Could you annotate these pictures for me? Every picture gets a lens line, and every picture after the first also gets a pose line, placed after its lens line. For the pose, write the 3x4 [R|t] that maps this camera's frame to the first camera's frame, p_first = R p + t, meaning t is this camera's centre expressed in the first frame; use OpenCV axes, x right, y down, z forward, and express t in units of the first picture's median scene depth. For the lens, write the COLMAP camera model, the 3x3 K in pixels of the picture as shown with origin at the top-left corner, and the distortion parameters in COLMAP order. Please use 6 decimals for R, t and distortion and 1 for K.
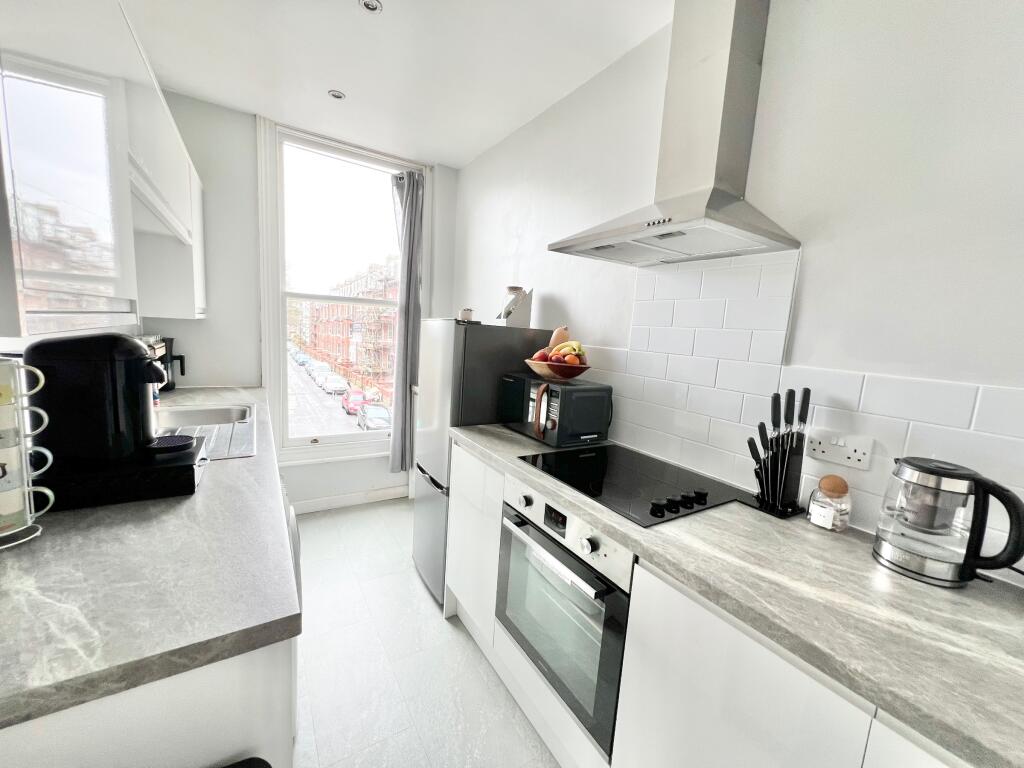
lens RADIAL K [[408.0, 0, 512.0], [0, 408.0, 384.0], [0, 0, 1]] dist [0.000360, 0.000468]
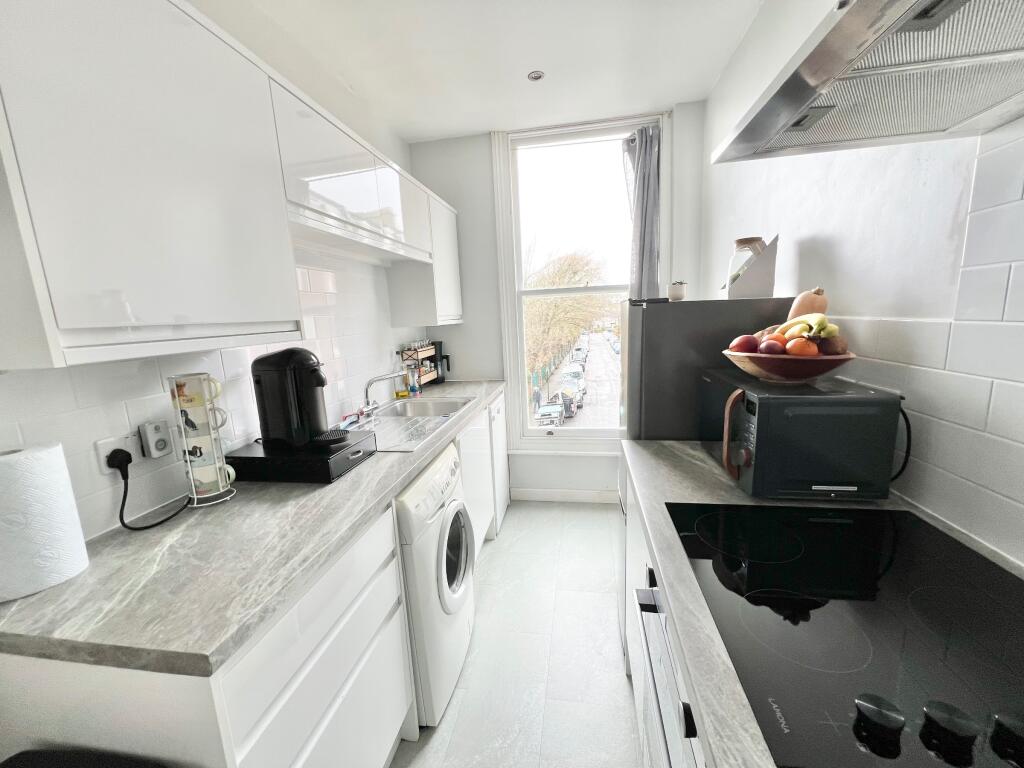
lens RADIAL K [[408.0, 0, 512.0], [0, 408.0, 384.0], [0, 0, 1]] dist [0.000360, 0.000468]
pose [[0.739536, 0.017169, -0.672898, 0.213907], [0.005661, 0.999481, 0.031724, -0.026572], [0.673093, -0.027271, 0.739055, 0.285404]]
